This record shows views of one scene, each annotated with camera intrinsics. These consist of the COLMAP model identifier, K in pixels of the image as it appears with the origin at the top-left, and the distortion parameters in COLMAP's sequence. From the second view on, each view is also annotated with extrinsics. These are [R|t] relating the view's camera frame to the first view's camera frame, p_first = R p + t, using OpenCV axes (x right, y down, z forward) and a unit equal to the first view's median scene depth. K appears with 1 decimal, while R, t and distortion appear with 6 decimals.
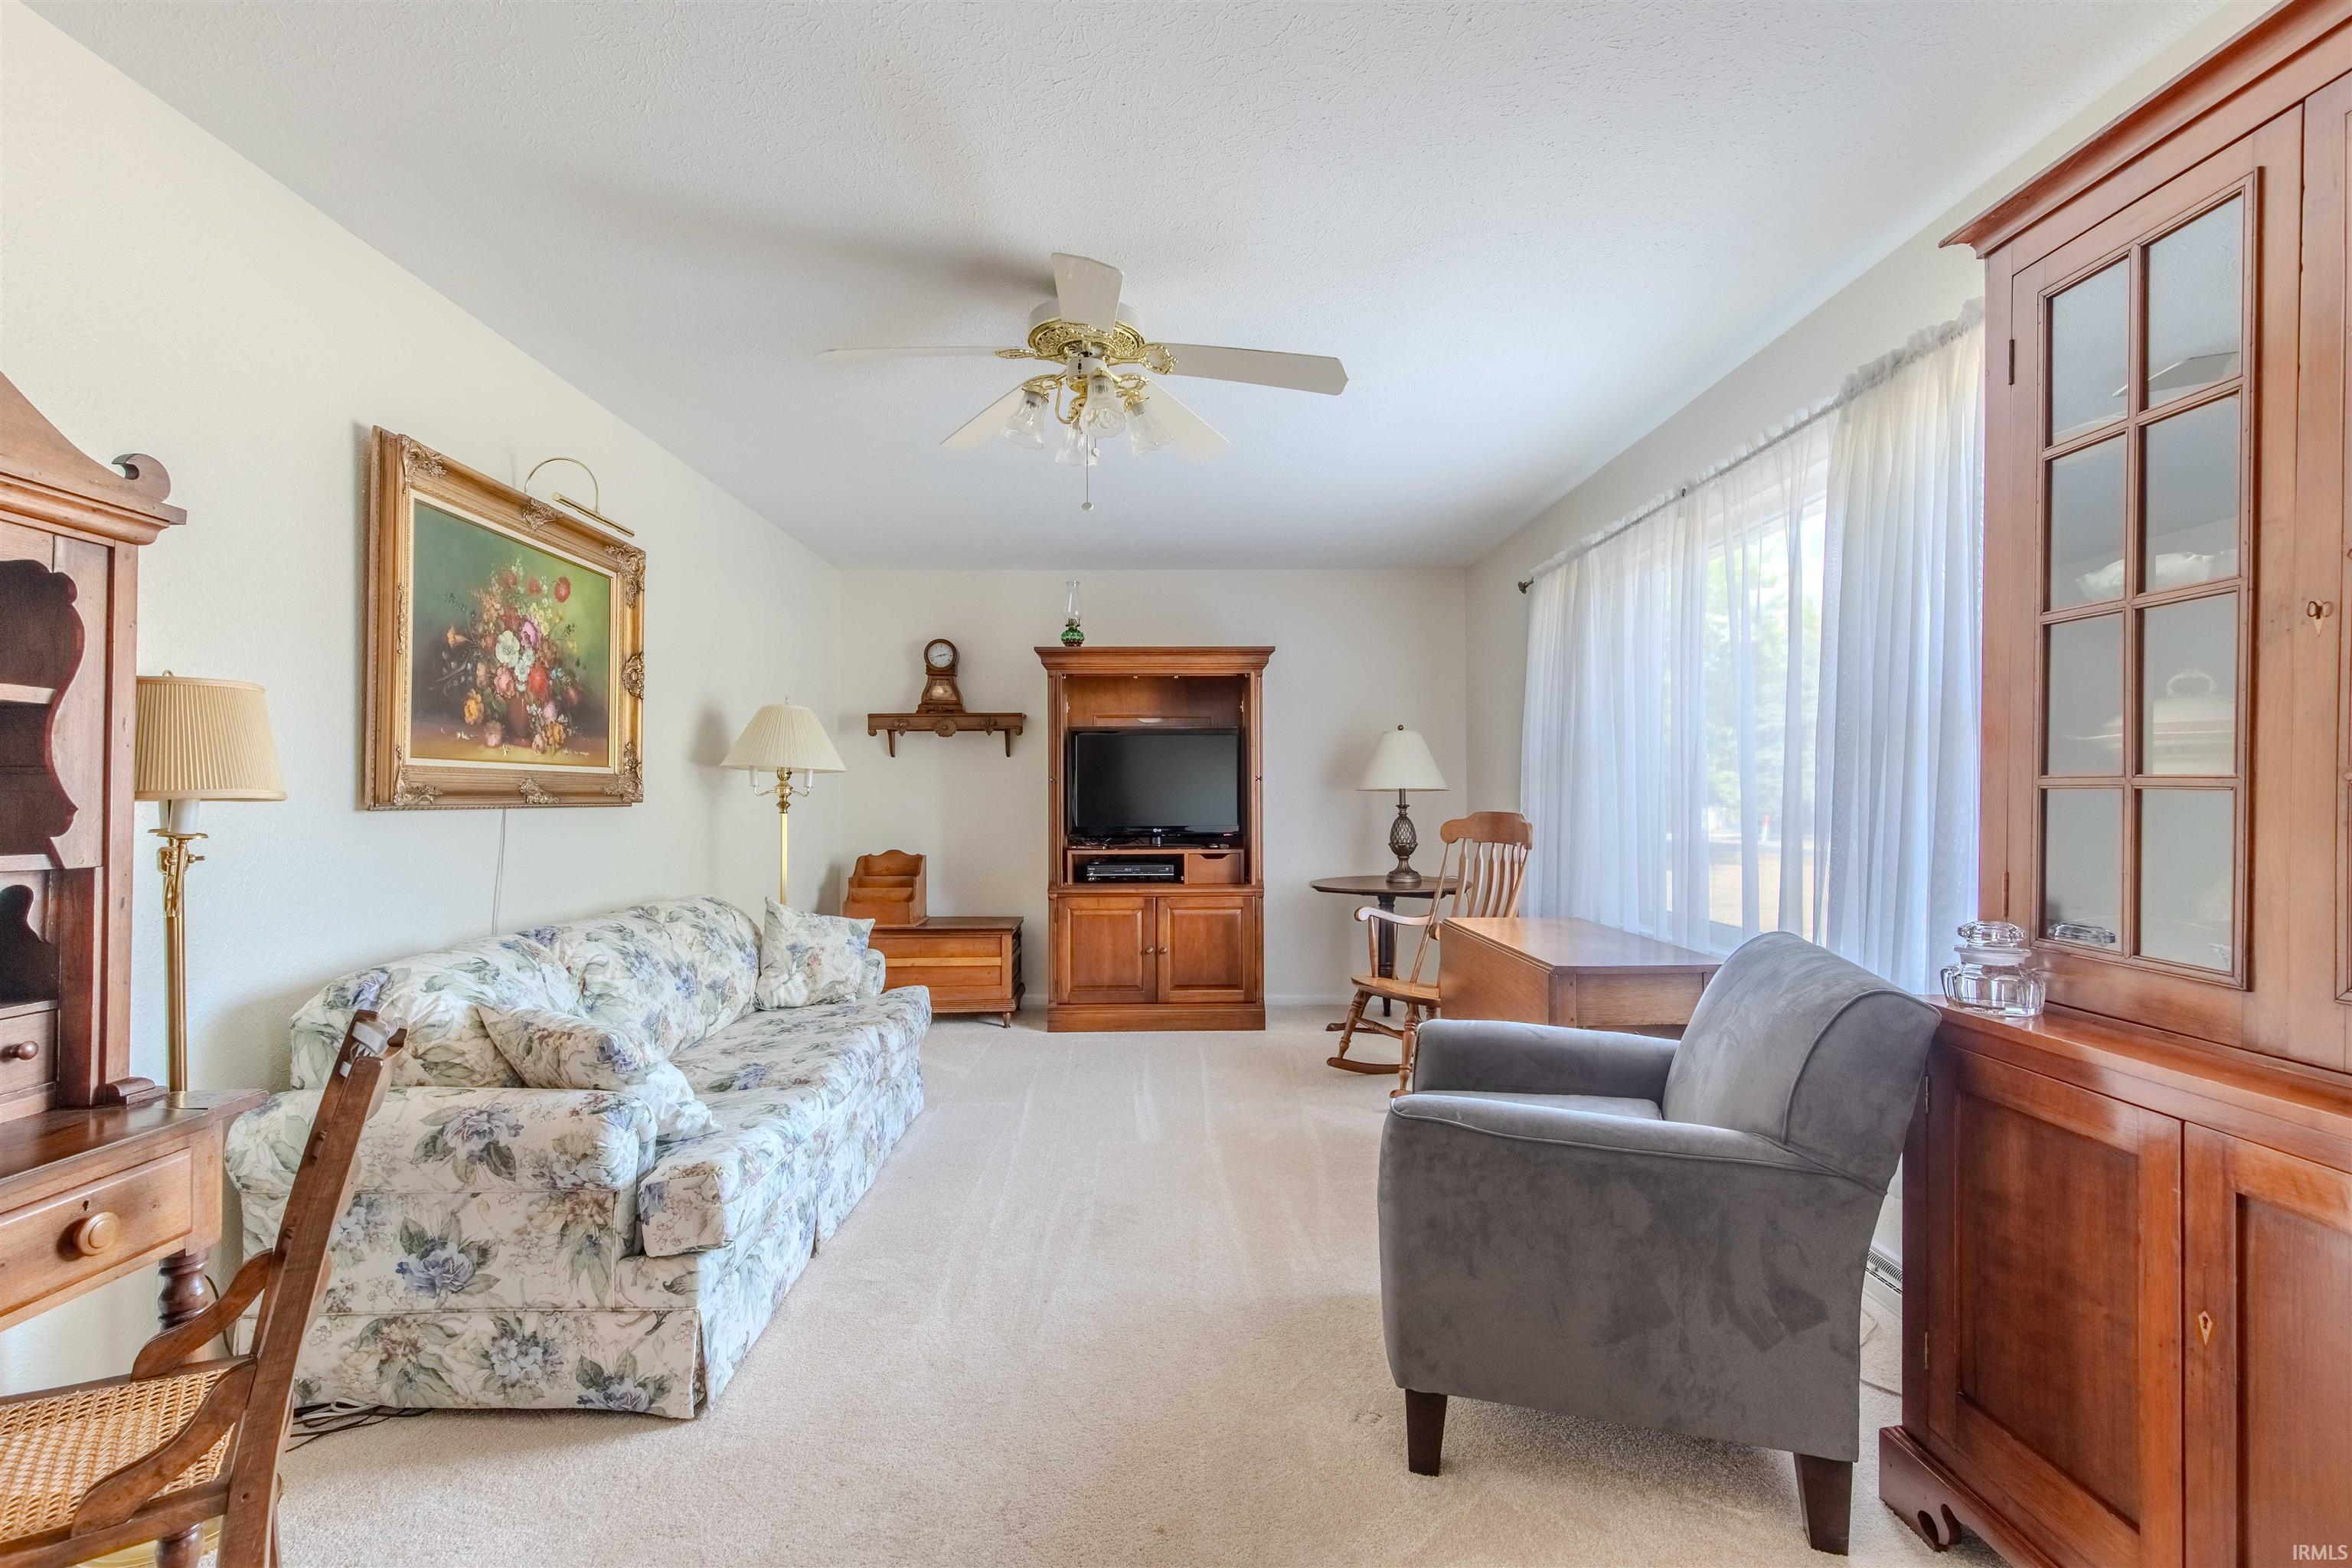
lens RADIAL K [[1063.6, 0, 1172.1], [0, 1063.6, 790.5], [0, 0, 1]] dist [0.007873, -0.002705]
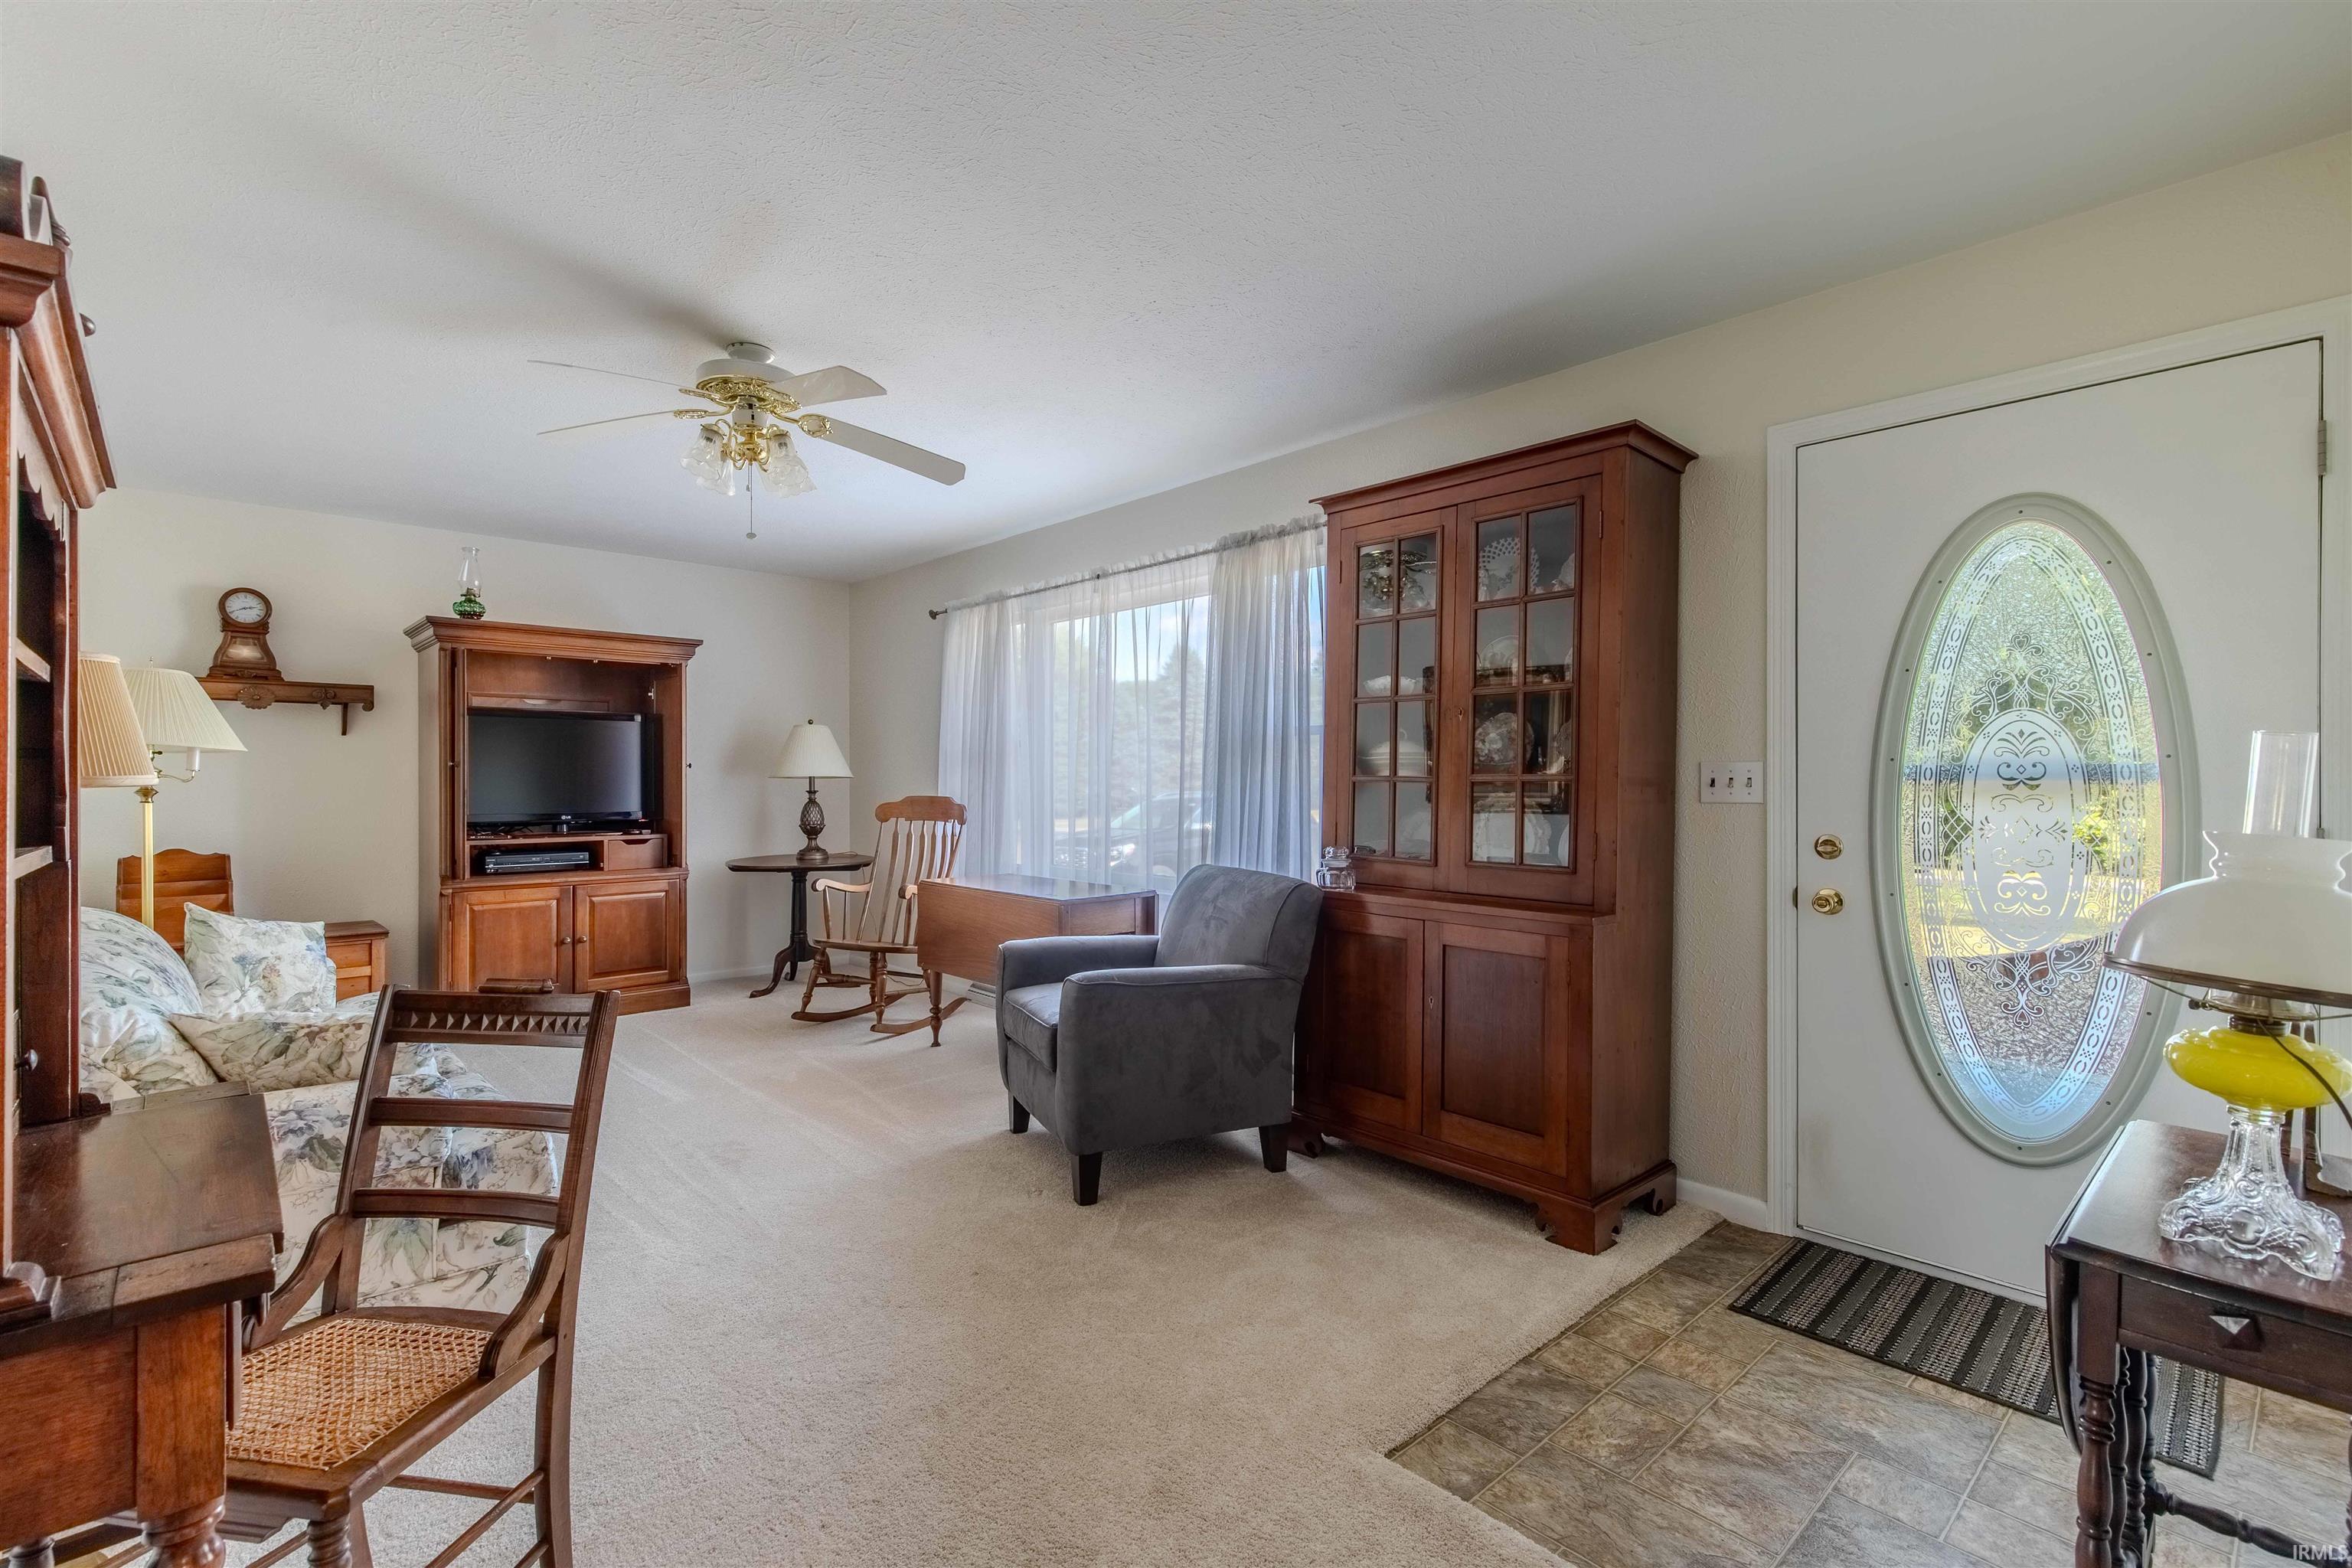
lens RADIAL K [[1063.6, 0, 1180.1], [0, 1063.6, 790.2], [0, 0, 1]] dist [0.007873, -0.002705]
pose [[0.734318, -0.002357, 0.678801, -0.386413], [-0.006719, 0.999920, 0.010740, -0.002014], [-0.678772, -0.012447, 0.734244, -0.136117]]
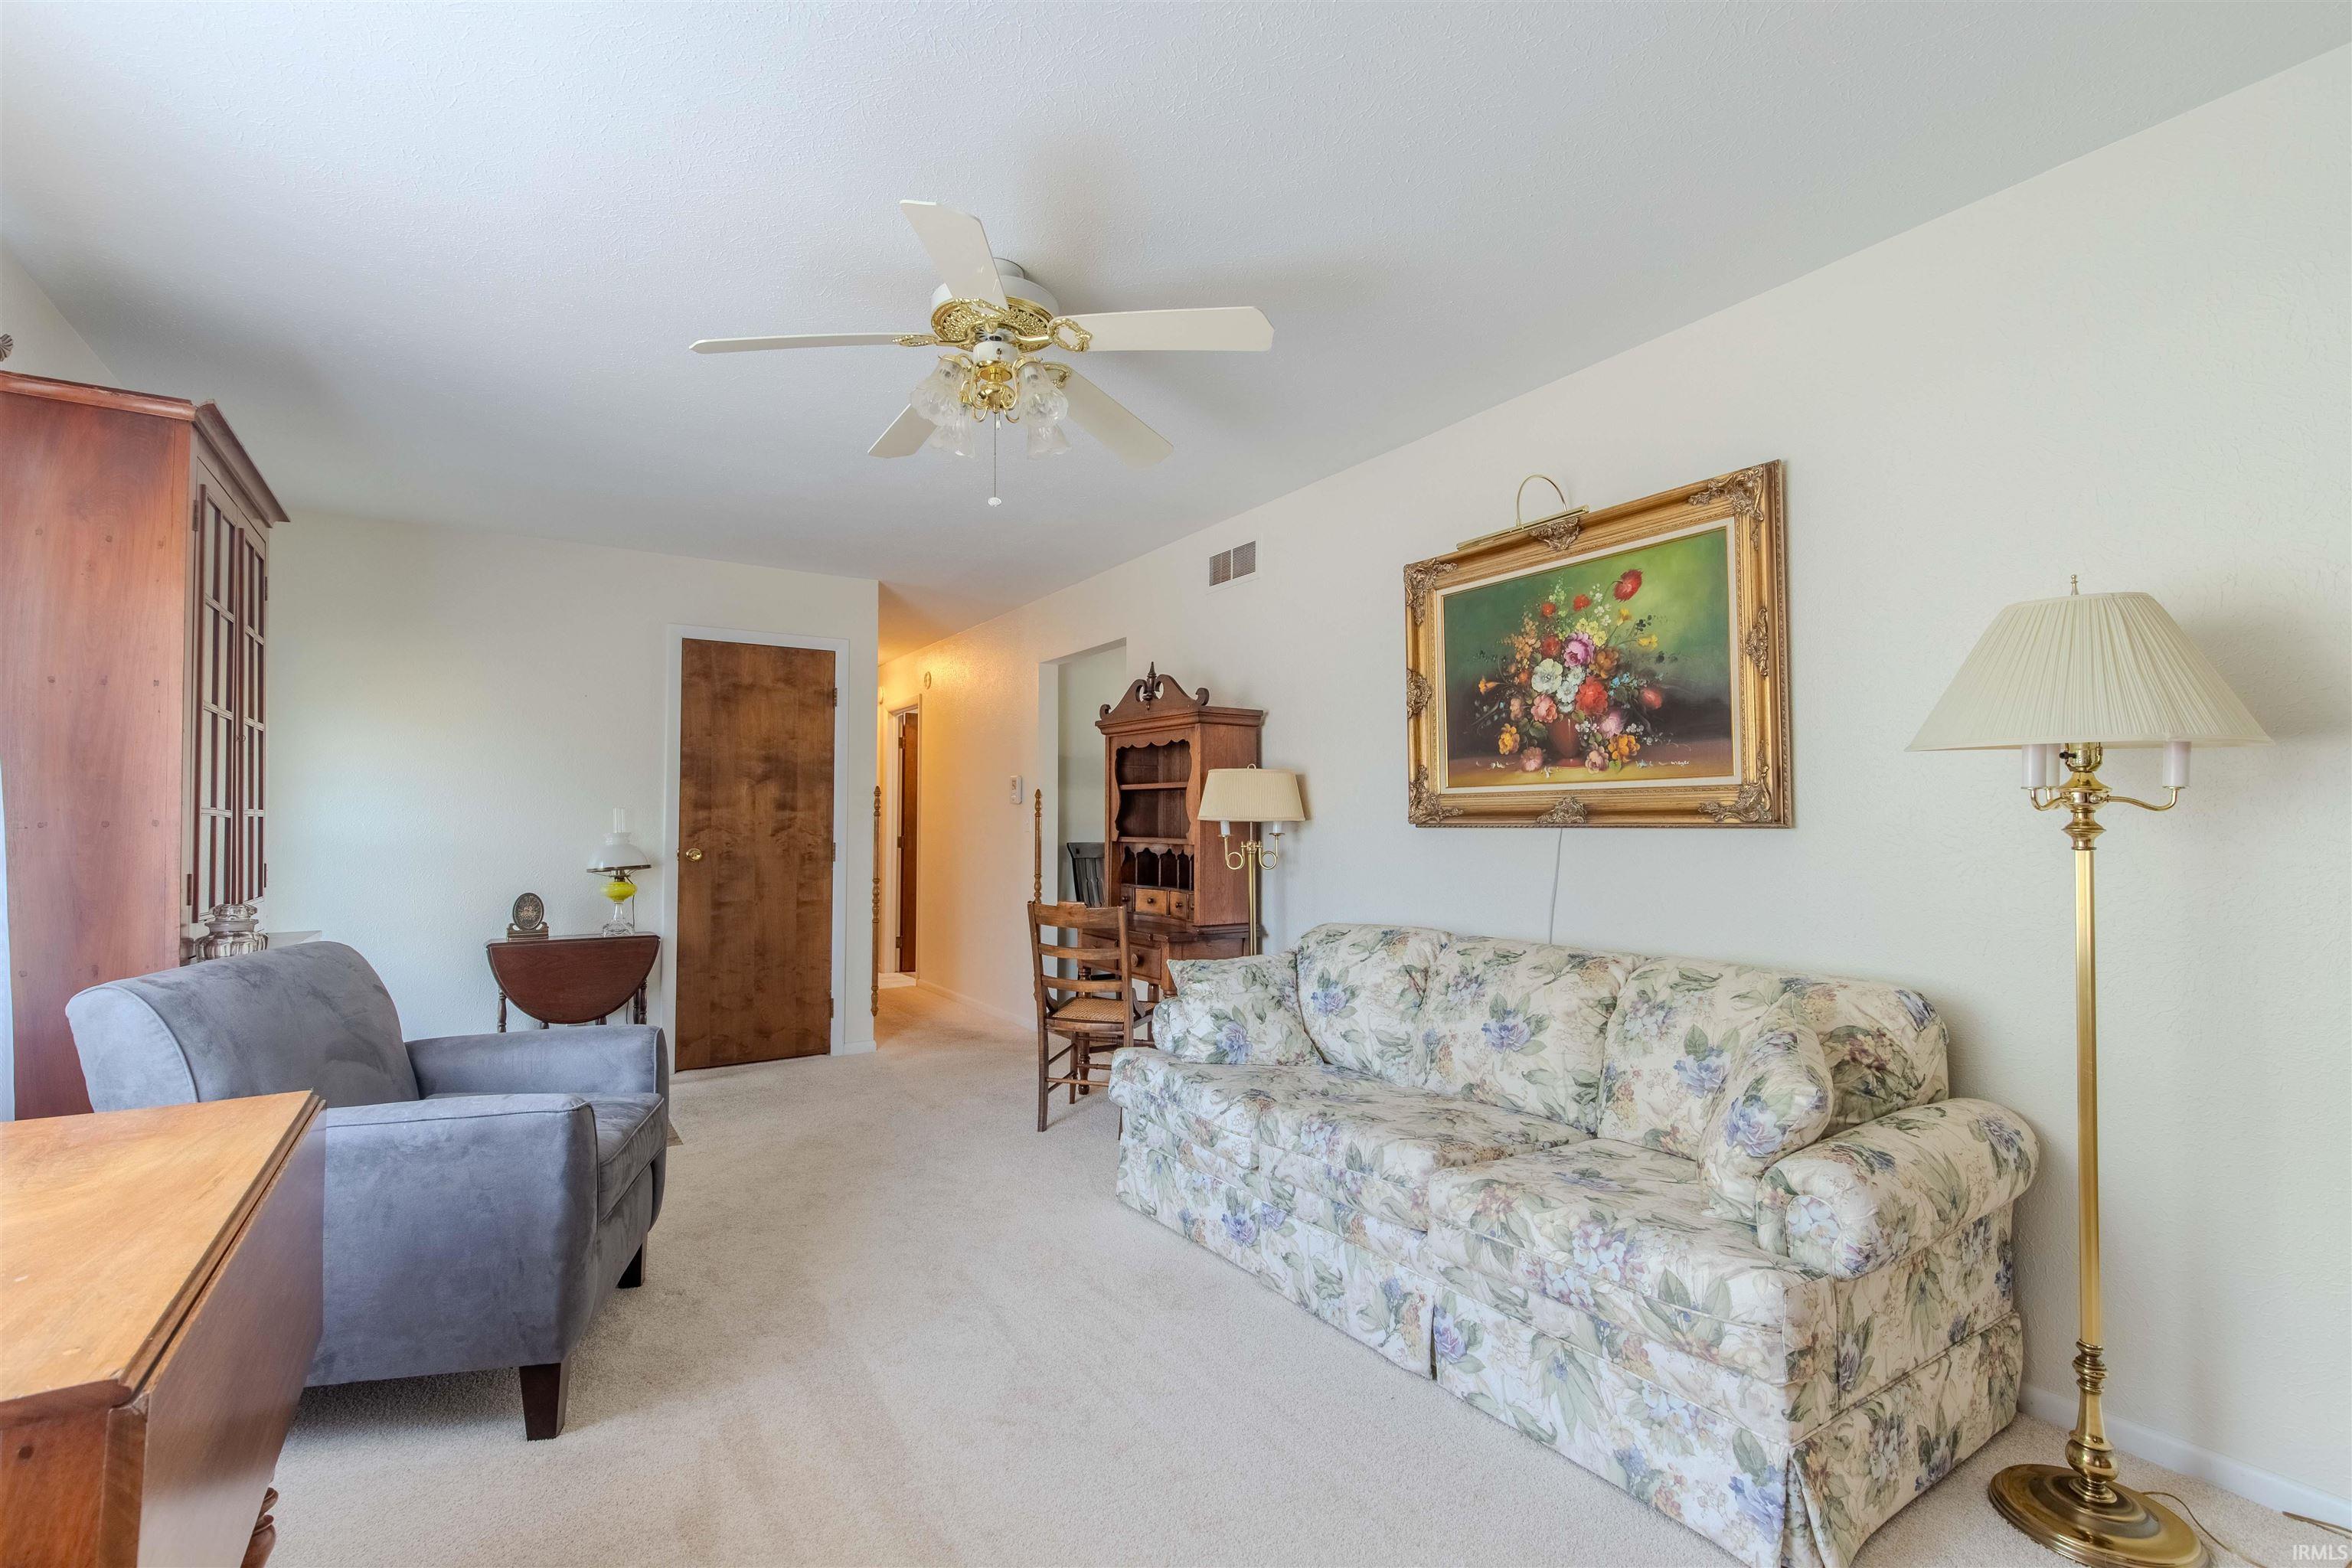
lens RADIAL K [[1063.6, 0, 1178.3], [0, 1063.6, 794.5], [0, 0, 1]] dist [0.007873, -0.002705]
pose [[-0.847368, -0.015565, -0.530778, 0.185434], [0.002847, 0.999423, -0.033854, 0.014200], [0.530998, -0.030198, -0.846835, 1.290672]]
